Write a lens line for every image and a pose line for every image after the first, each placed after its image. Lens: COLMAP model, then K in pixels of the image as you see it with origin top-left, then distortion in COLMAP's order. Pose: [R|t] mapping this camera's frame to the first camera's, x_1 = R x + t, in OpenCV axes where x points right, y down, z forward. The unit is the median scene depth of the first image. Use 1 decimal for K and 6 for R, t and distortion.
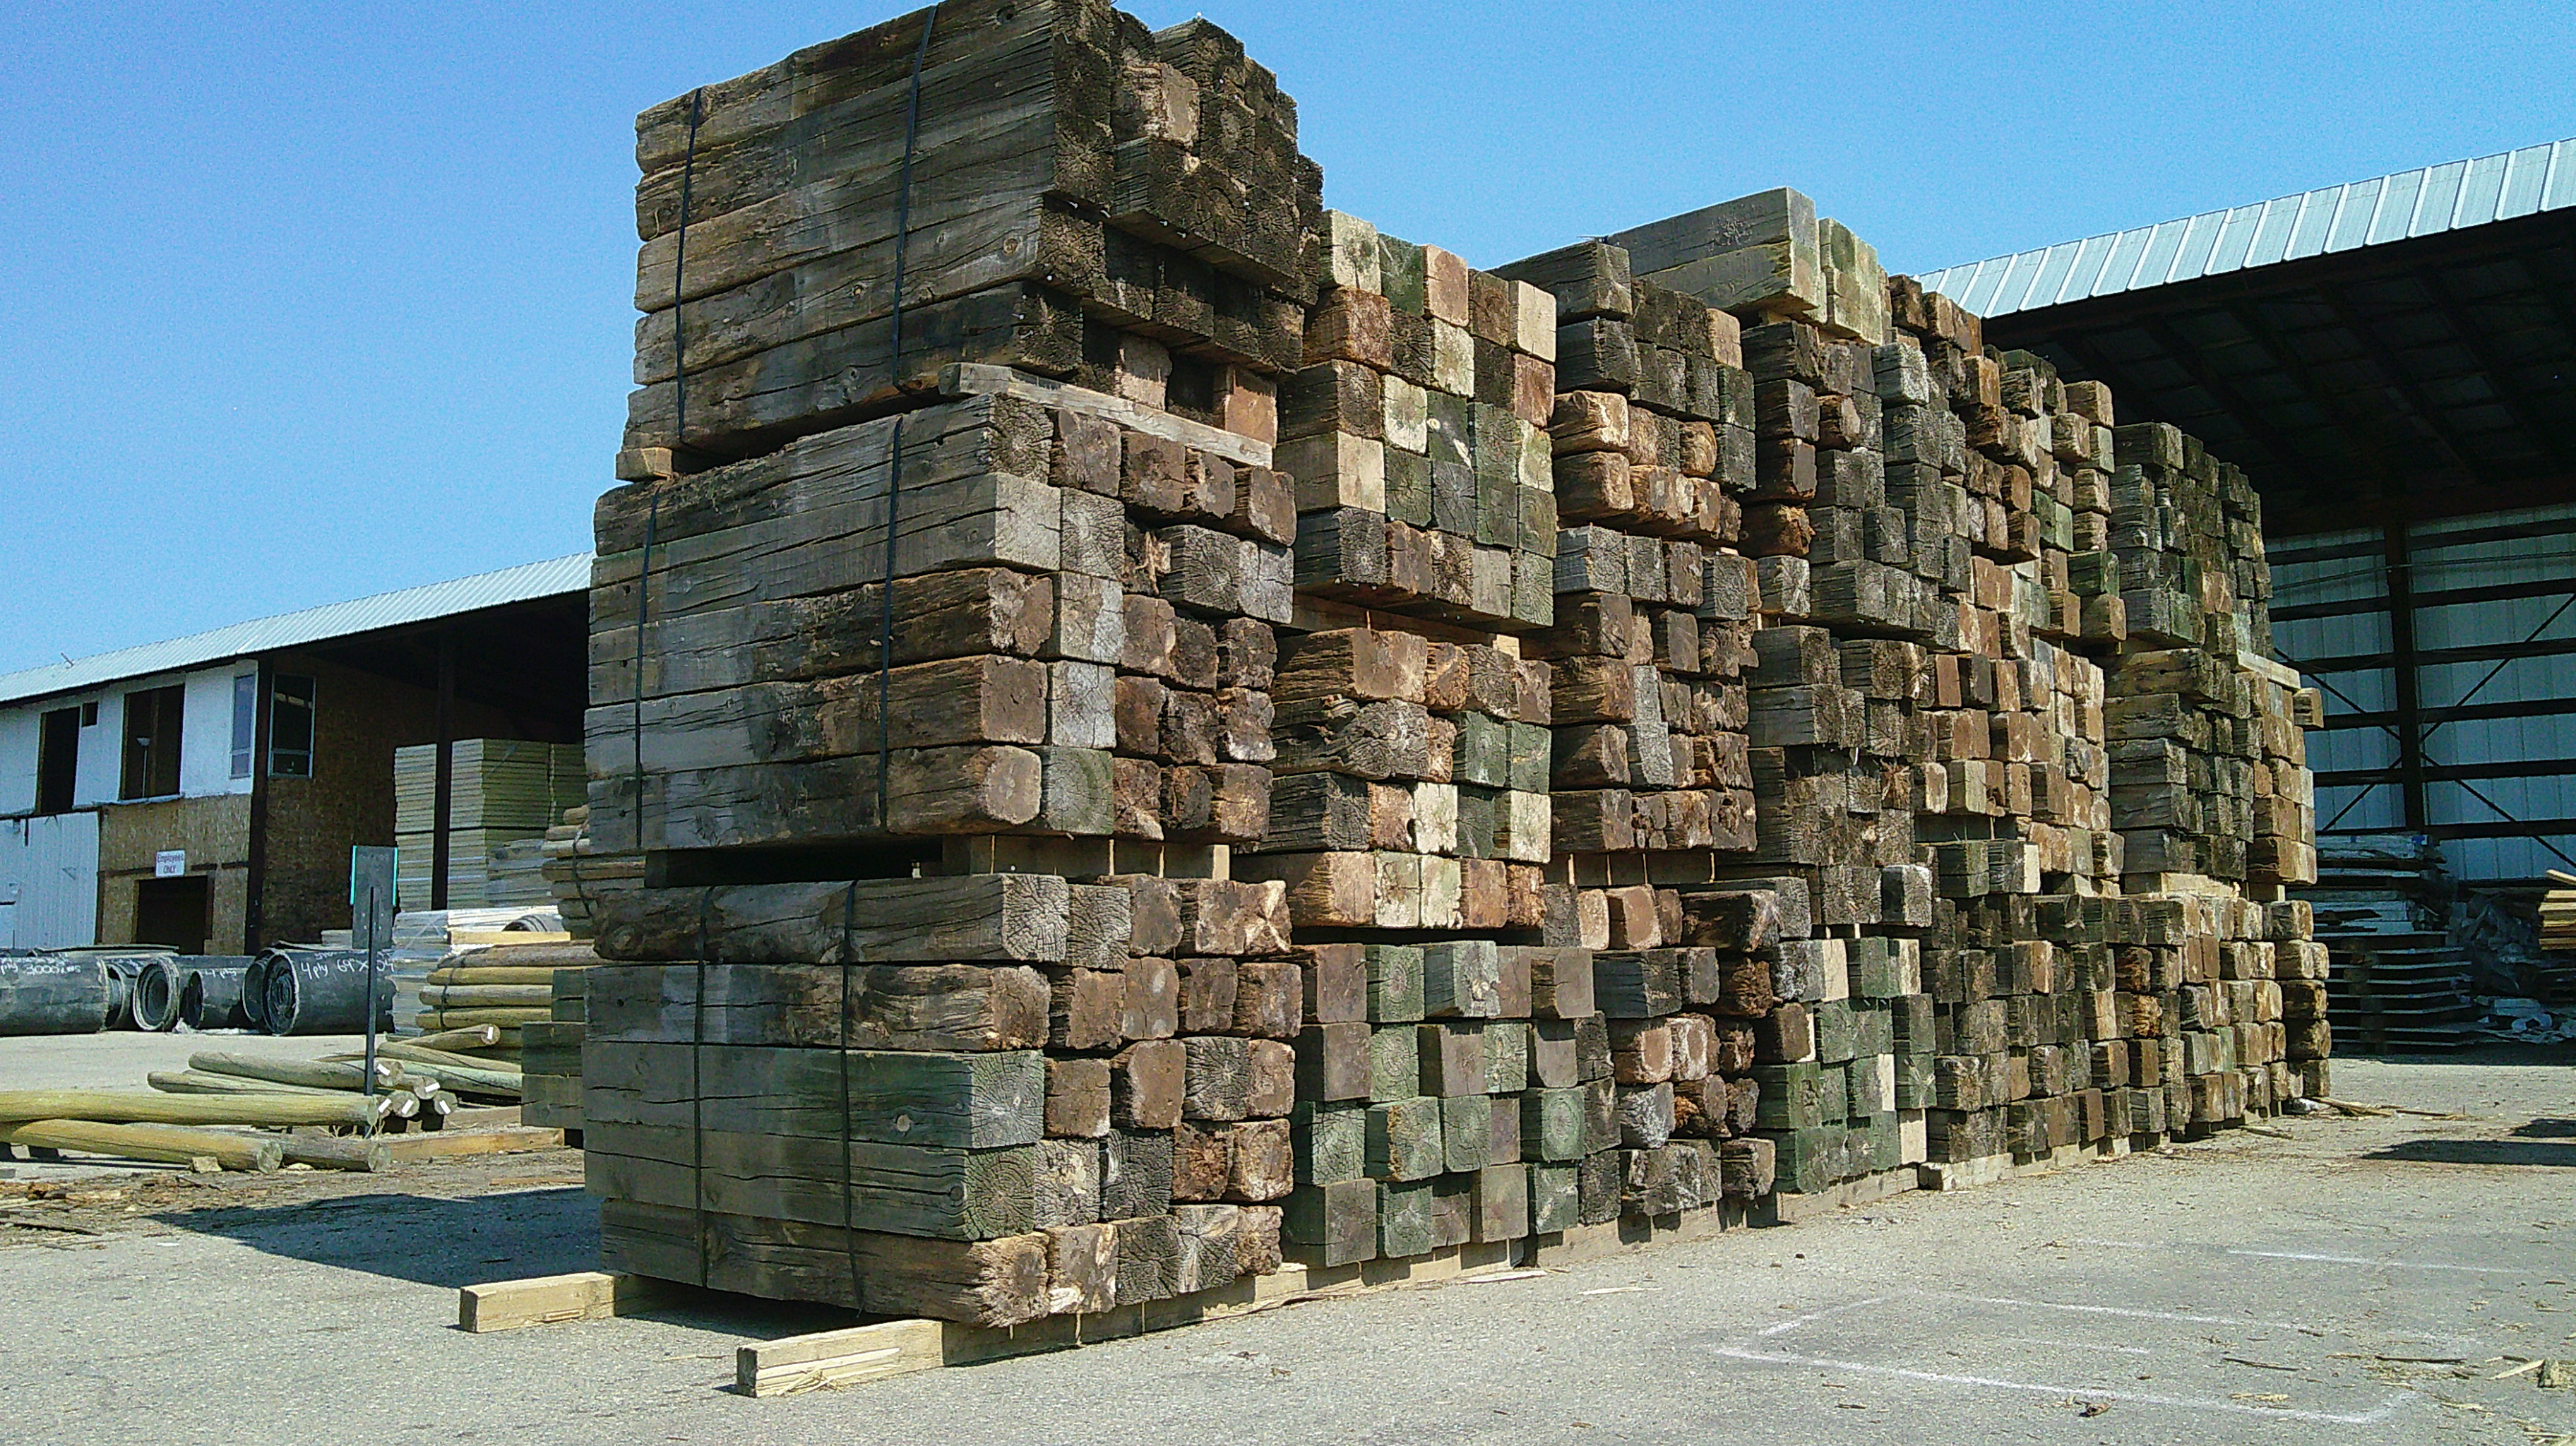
lens RADIAL K [[2258.7, 0, 1325.6], [0, 2258.7, 656.7], [0, 0, 1]] dist [0.118562, -0.275120]
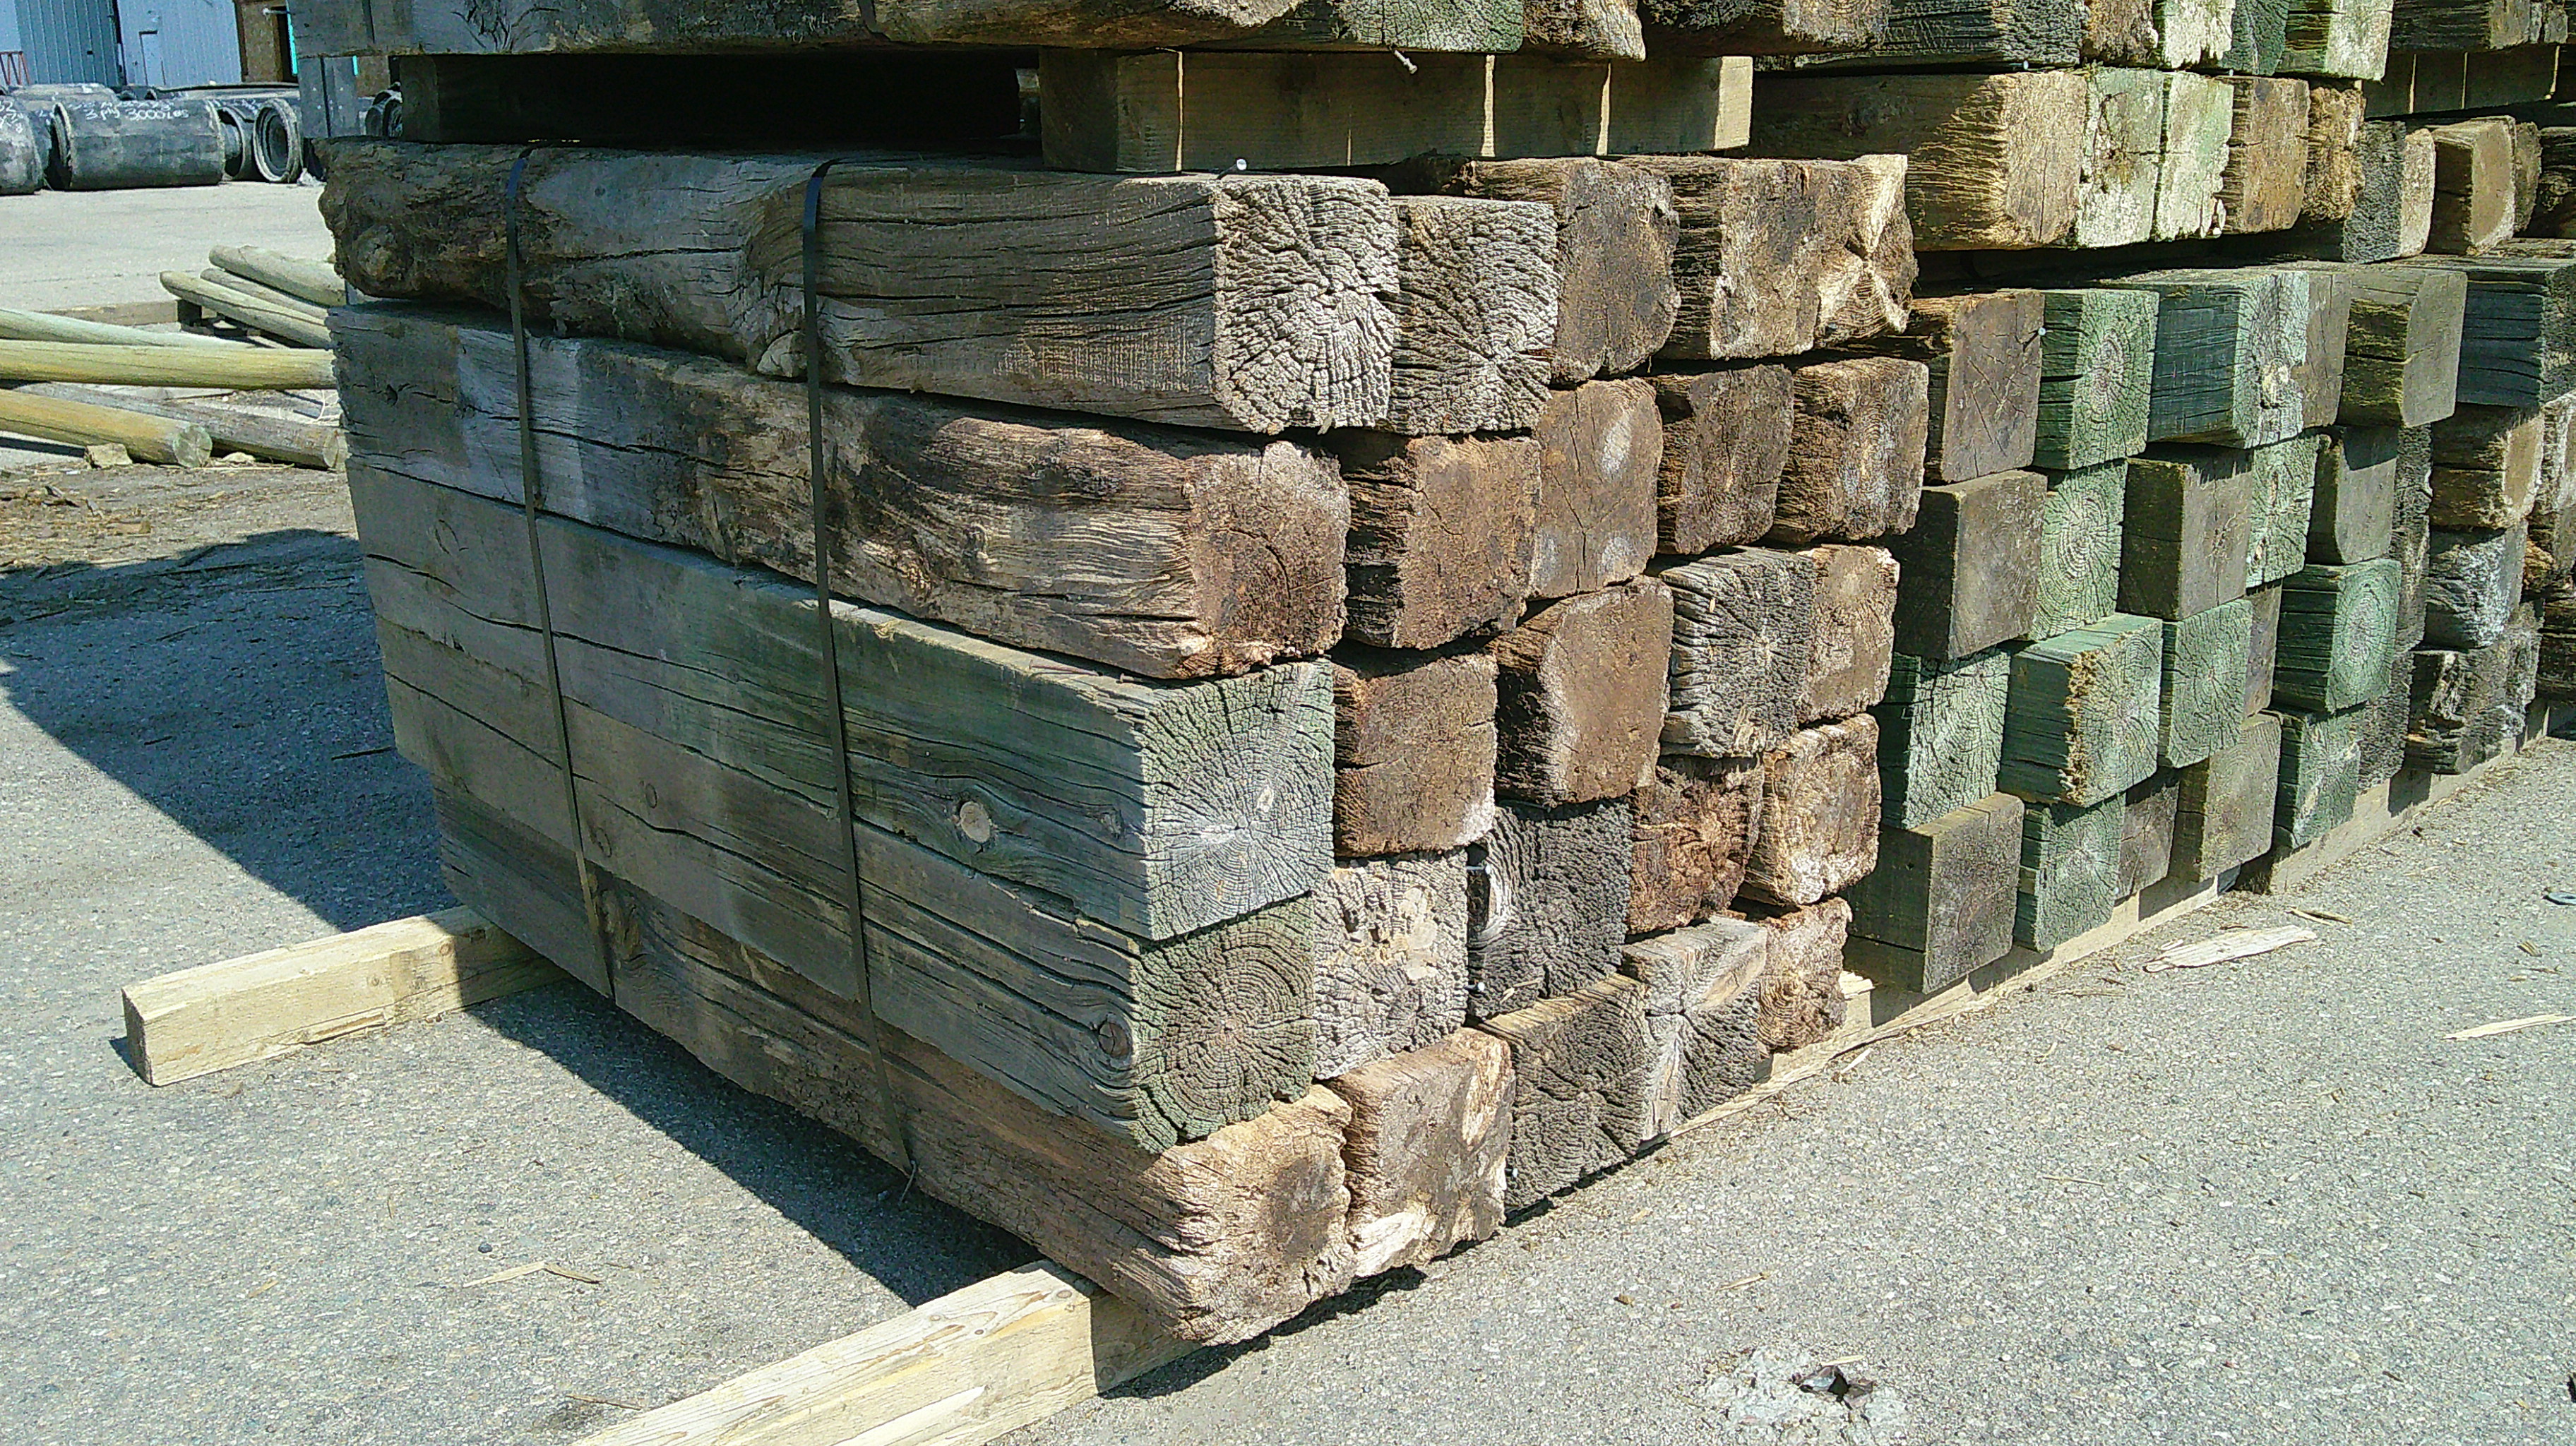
lens RADIAL K [[2258.7, 0, 1325.6], [0, 2258.7, 656.7], [0, 0, 1]] dist [0.118562, -0.275120]
pose [[0.996071, 0.029981, -0.083327, -0.088573], [0.002689, 0.930273, 0.366857, 0.035405], [0.088515, -0.365640, 0.926538, 0.615828]]
